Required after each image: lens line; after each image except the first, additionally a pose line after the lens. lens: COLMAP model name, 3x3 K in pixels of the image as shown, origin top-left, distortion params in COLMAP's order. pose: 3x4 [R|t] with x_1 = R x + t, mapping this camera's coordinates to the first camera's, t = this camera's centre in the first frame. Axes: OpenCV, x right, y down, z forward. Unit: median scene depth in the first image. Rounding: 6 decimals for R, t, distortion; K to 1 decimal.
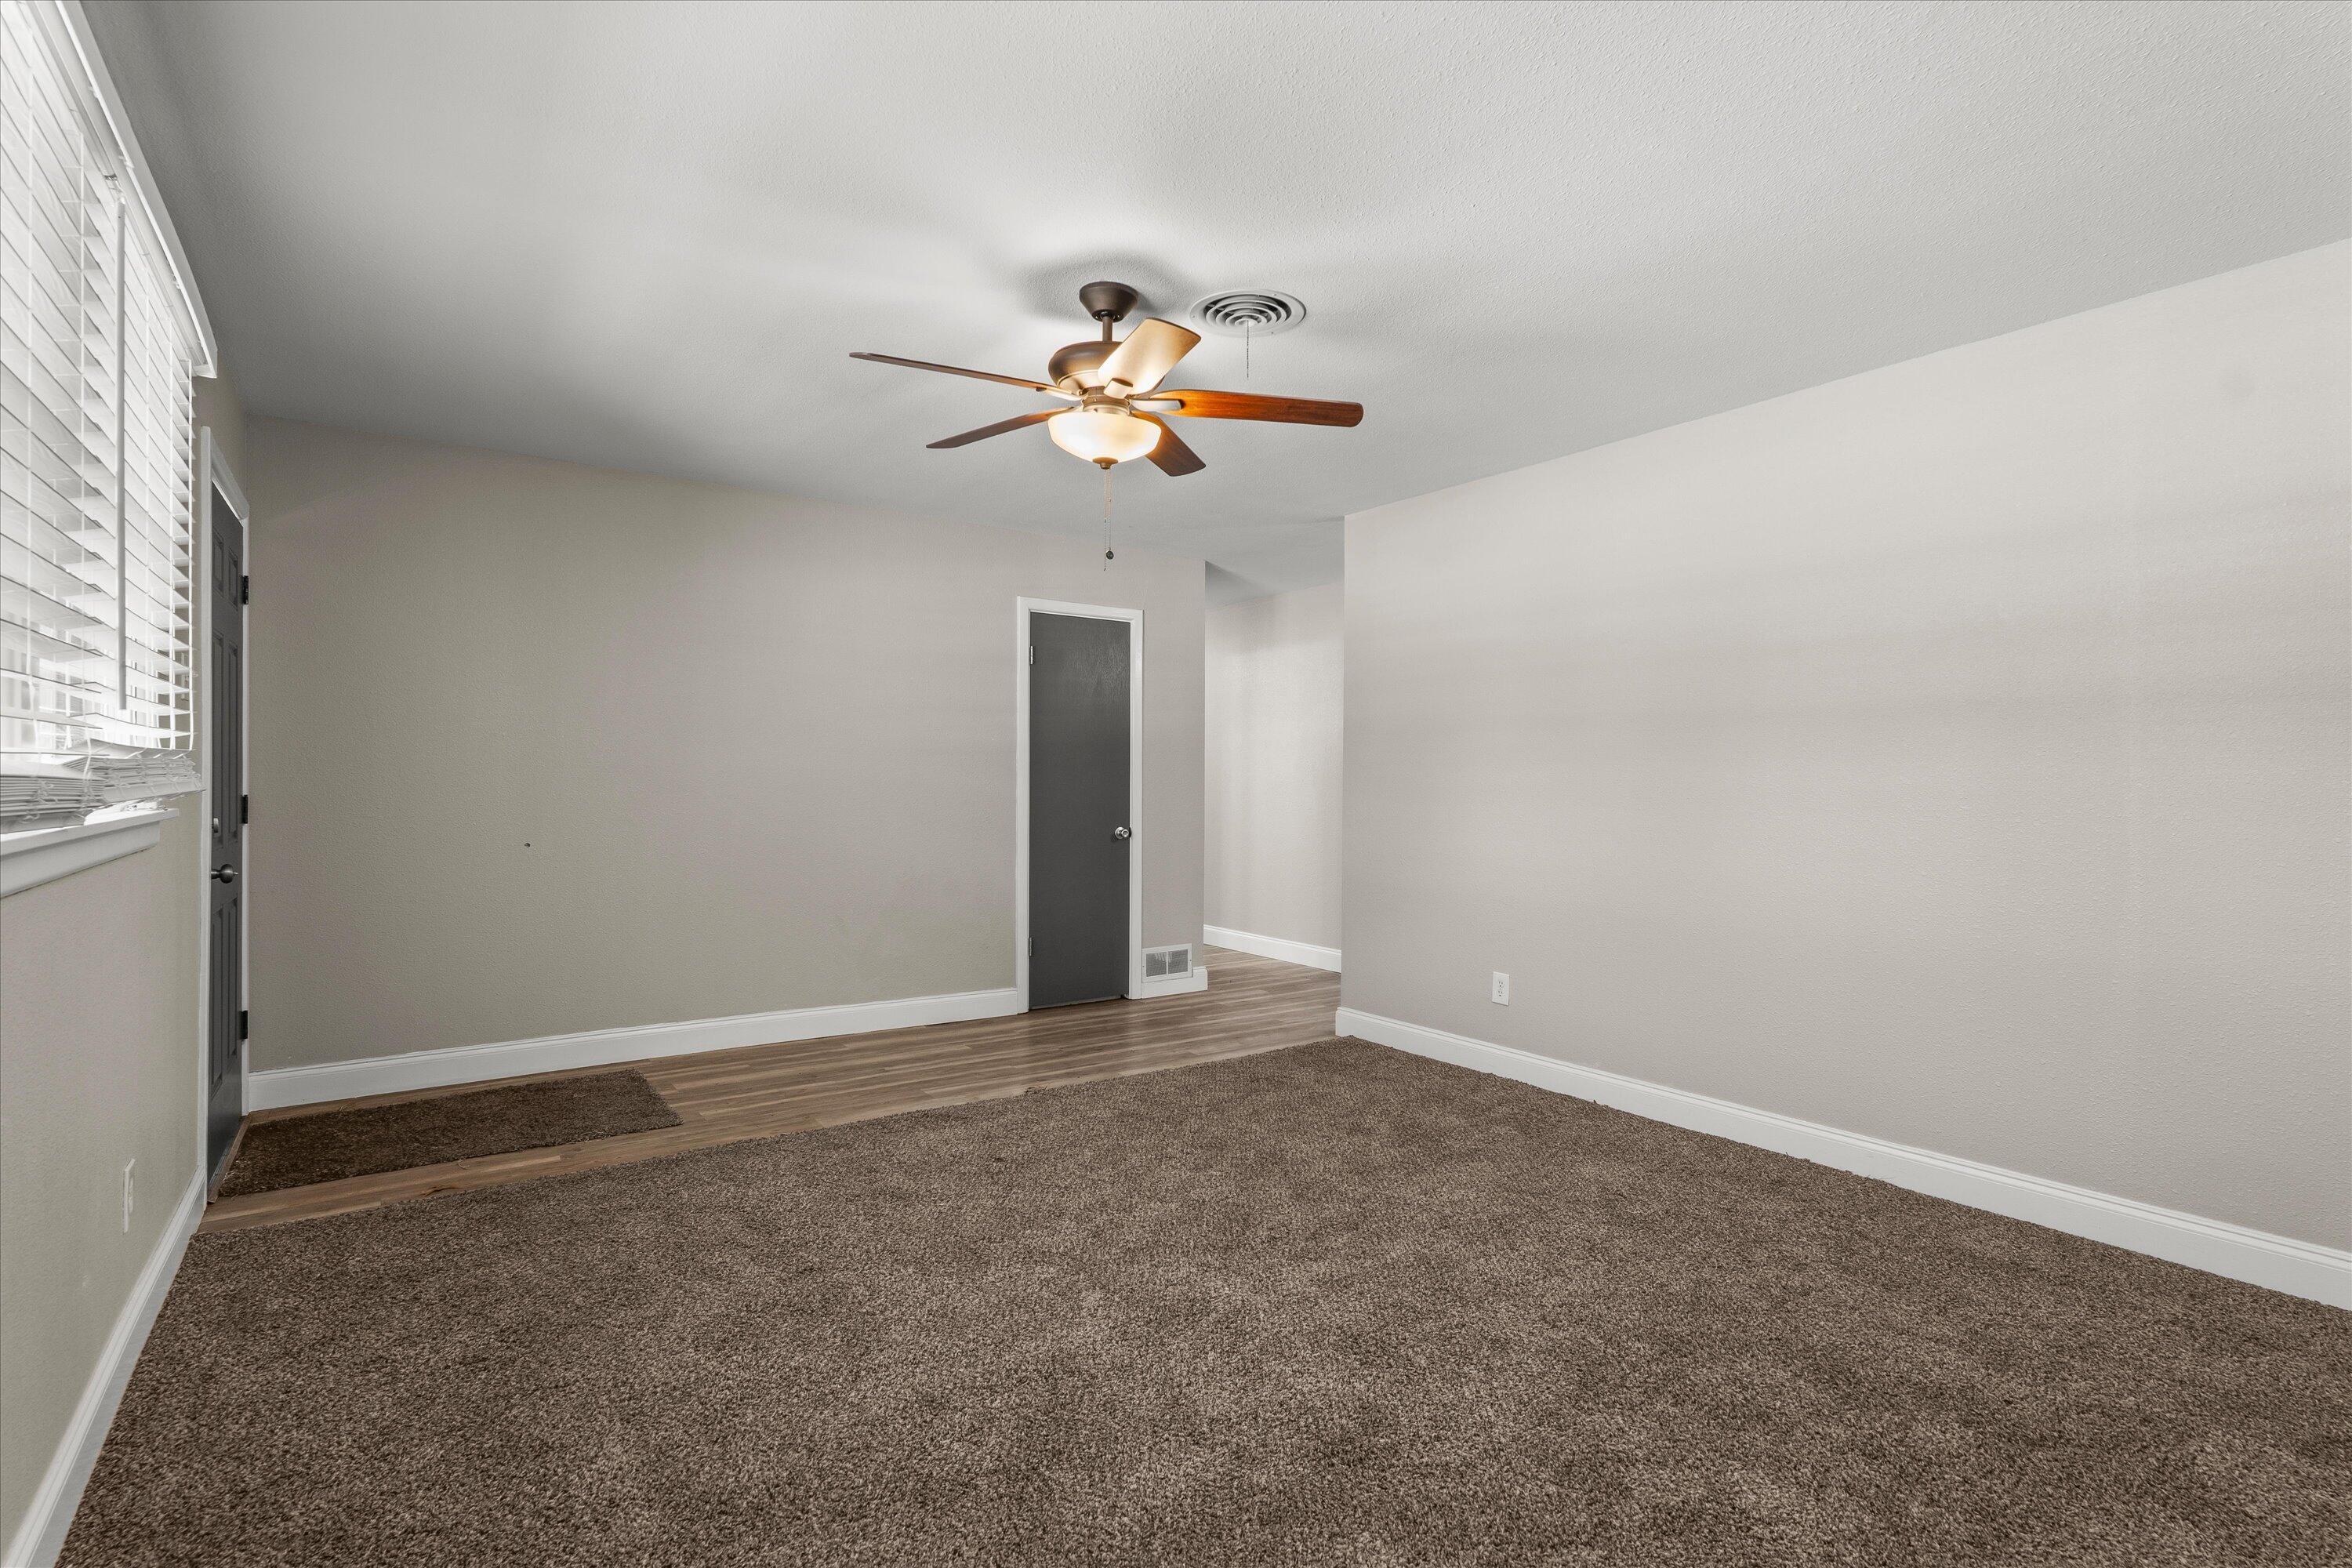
lens RADIAL K [[1107.7, 0, 1166.5], [0, 1107.7, 780.1], [0, 0, 1]] dist [0.002864, 0.000173]
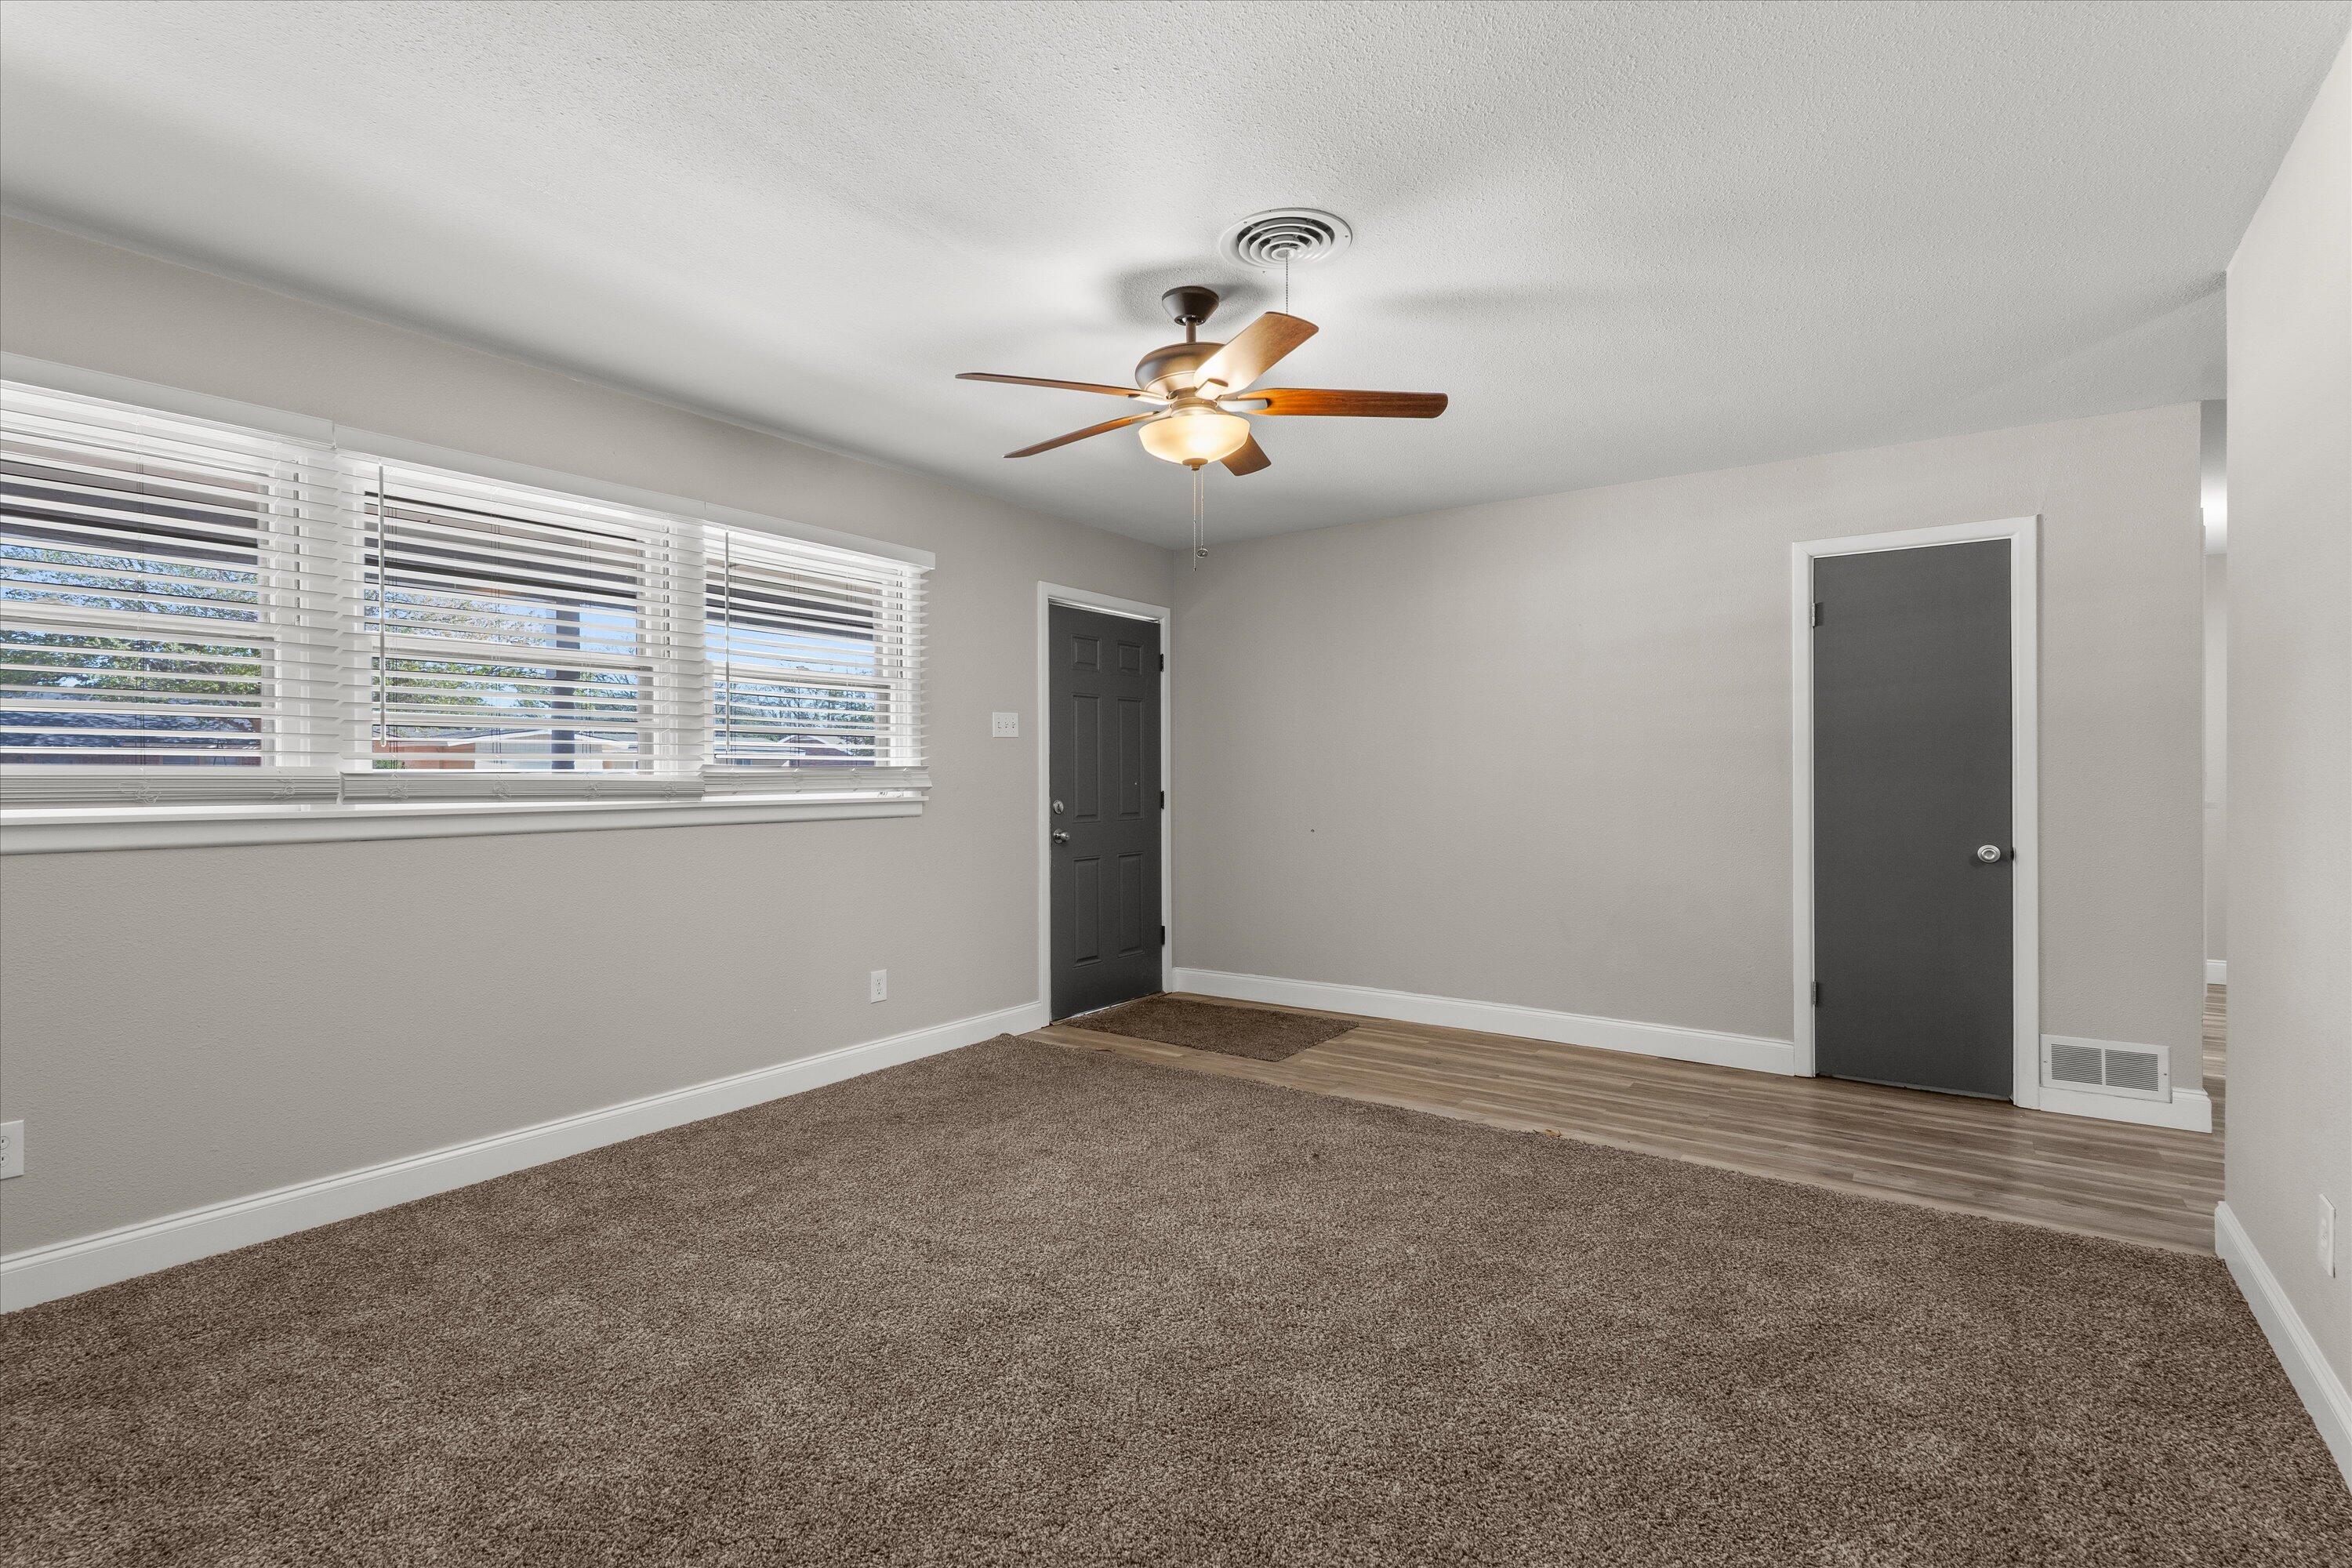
lens RADIAL K [[1096.9, 0, 1180.0], [0, 1096.9, 758.5], [0, 0, 1]] dist [0.008320, 0.000631]
pose [[0.347588, -0.023144, -0.937362, 0.629352], [0.004897, 0.999727, -0.022868, 0.004829], [0.937635, 0.003358, 0.347606, 0.456690]]
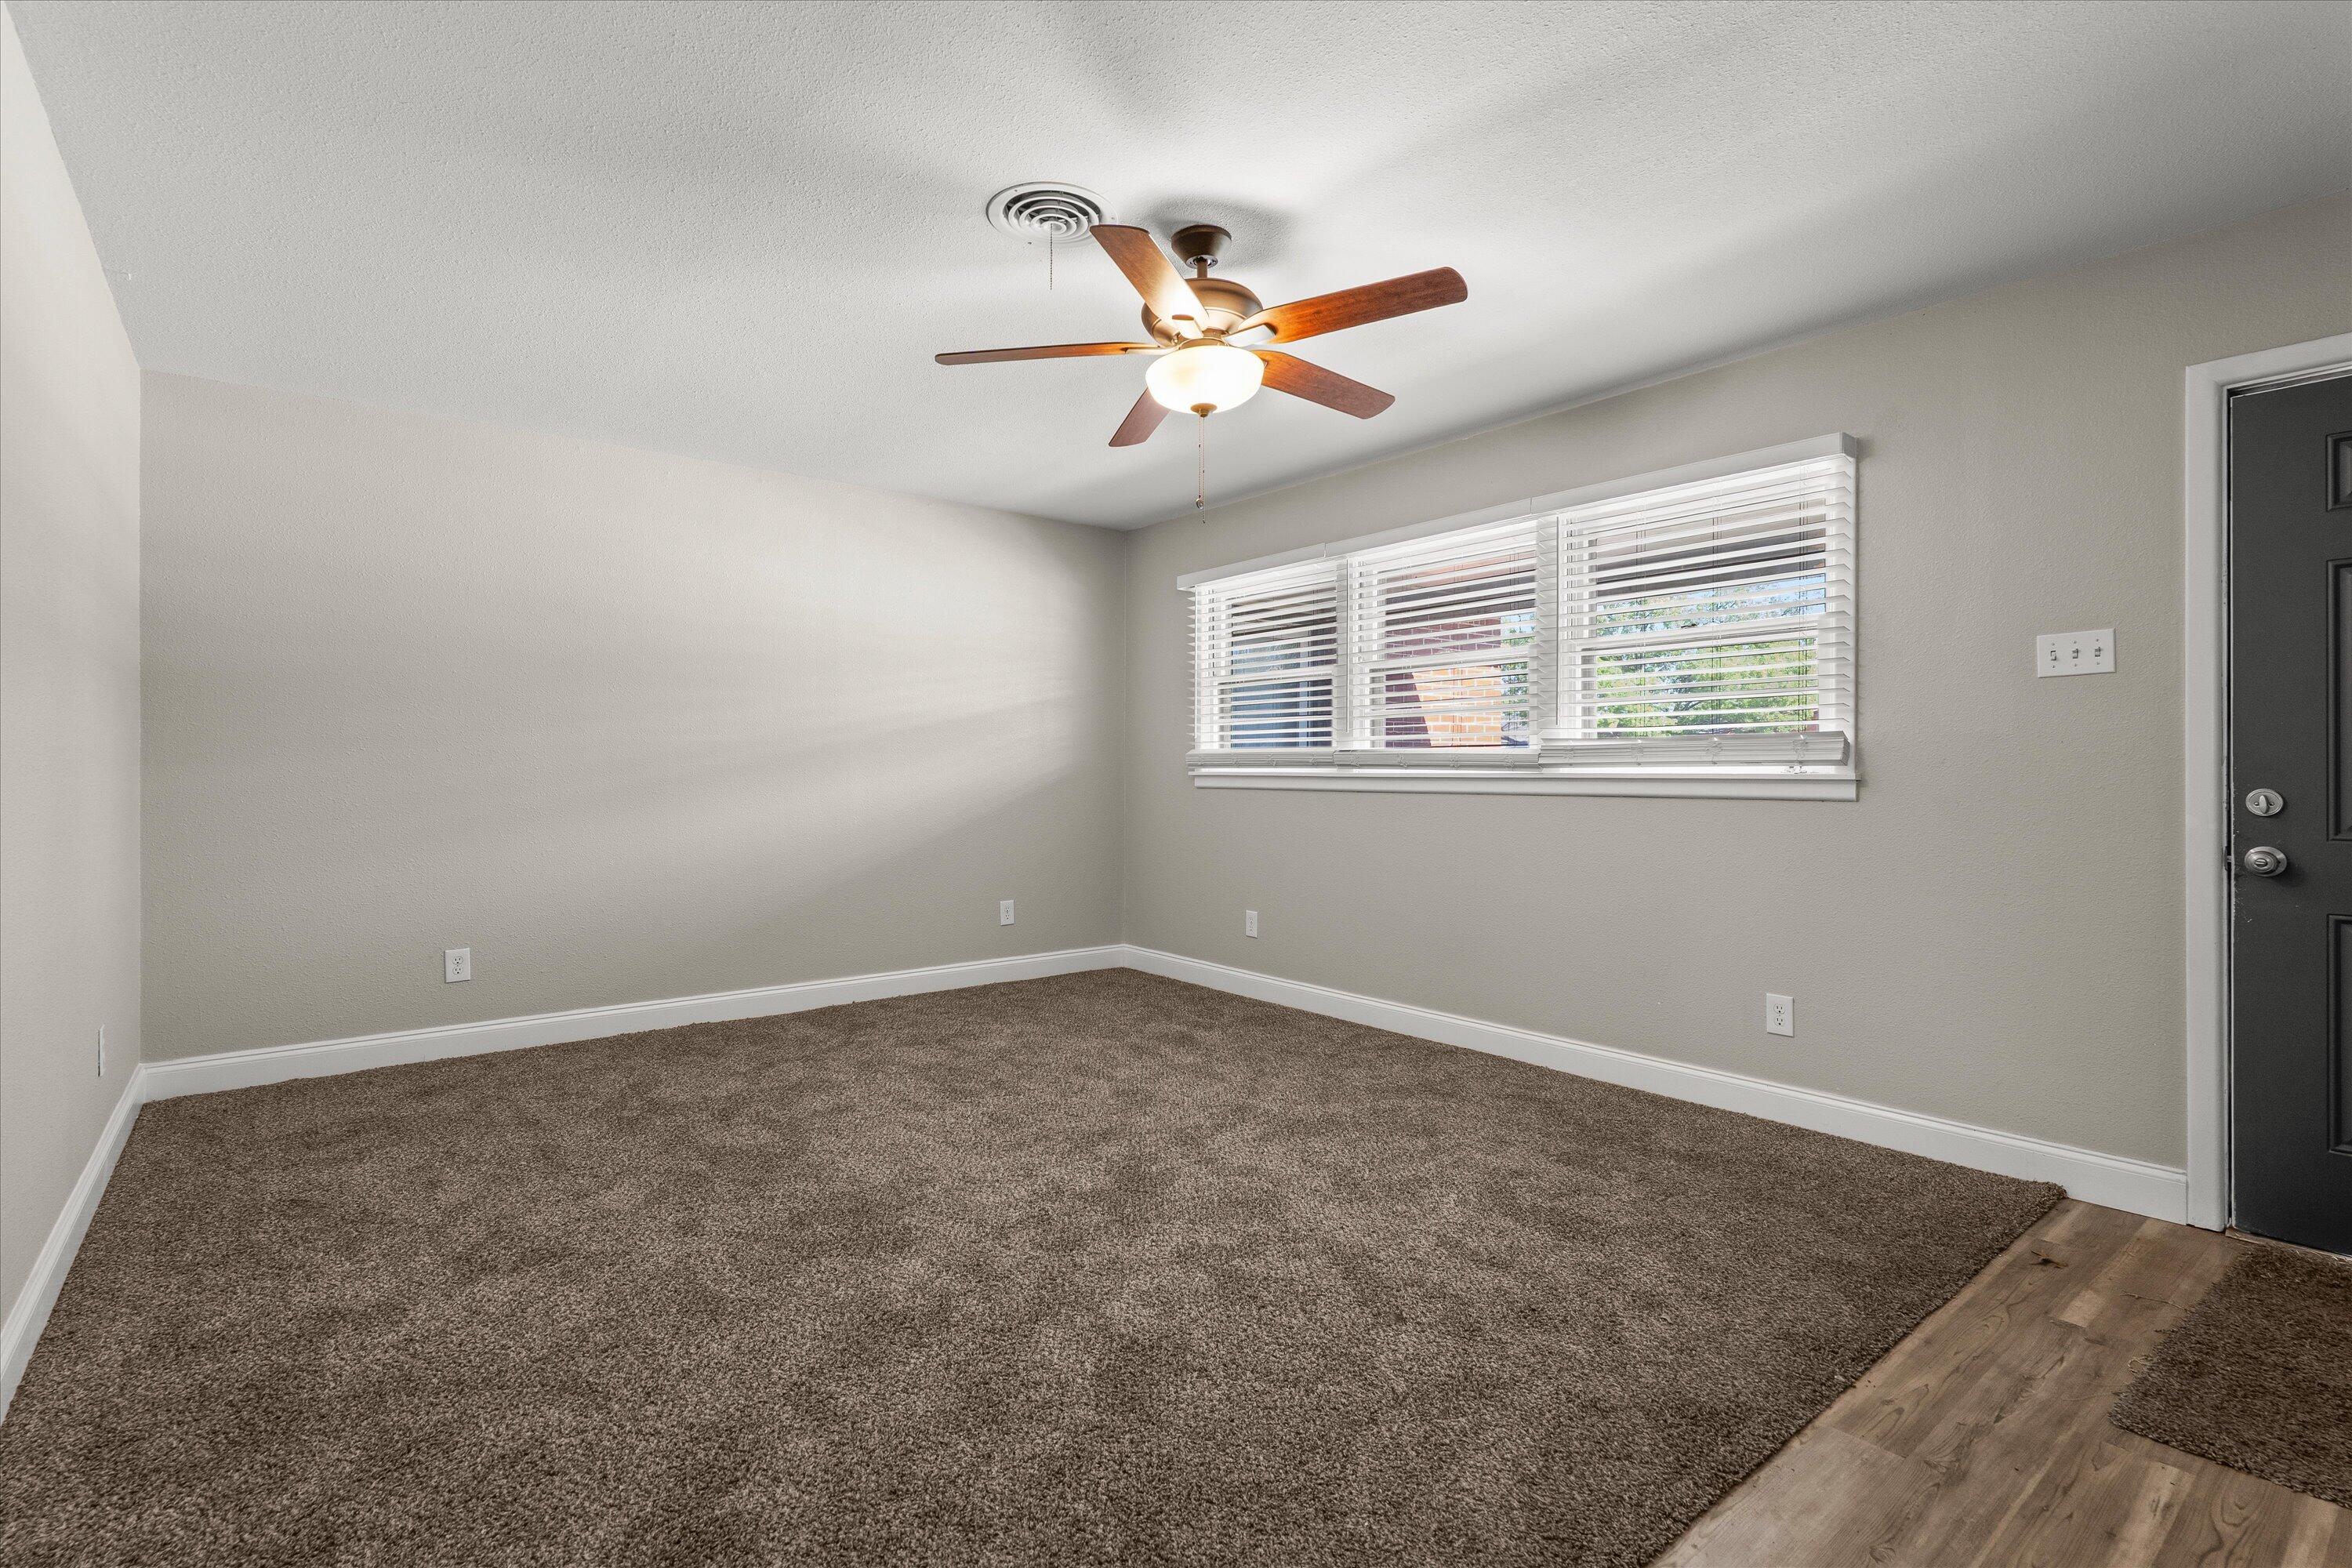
lens RADIAL K [[1130.2, 0, 1176.0], [0, 1130.2, 784.0], [0, 0, 1]] dist [0.001892, 0.000473]
pose [[-0.997710, 0.001023, -0.067632, 0.024279], [-0.000295, 0.999810, 0.019477, 0.007951], [0.067639, 0.019452, -0.997520, 1.402331]]
